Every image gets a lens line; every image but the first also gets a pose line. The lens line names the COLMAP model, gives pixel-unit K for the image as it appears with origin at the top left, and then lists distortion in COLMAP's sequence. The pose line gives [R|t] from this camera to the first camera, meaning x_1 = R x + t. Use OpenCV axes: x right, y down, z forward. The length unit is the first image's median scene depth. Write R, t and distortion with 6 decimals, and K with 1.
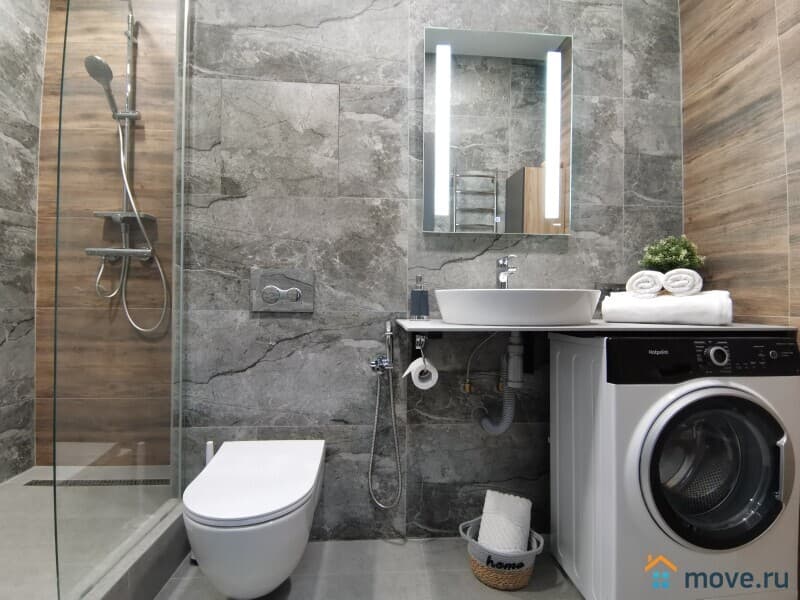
lens RADIAL K [[389.2, 0, 400.0], [0, 389.2, 300.0], [0, 0, 1]] dist [0.028809, -0.029993]
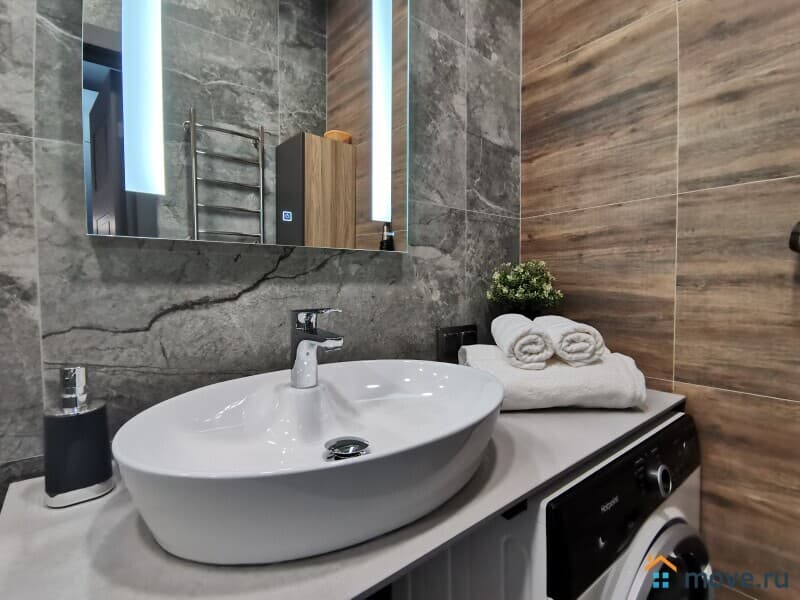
lens RADIAL K [[389.2, 0, 400.0], [0, 389.2, 300.0], [0, 0, 1]] dist [0.028809, -0.029993]
pose [[0.824463, -0.037951, 0.564642, 0.093029], [0.008668, 0.998479, 0.054454, -0.133627], [-0.565849, -0.040001, 0.823538, 0.541291]]
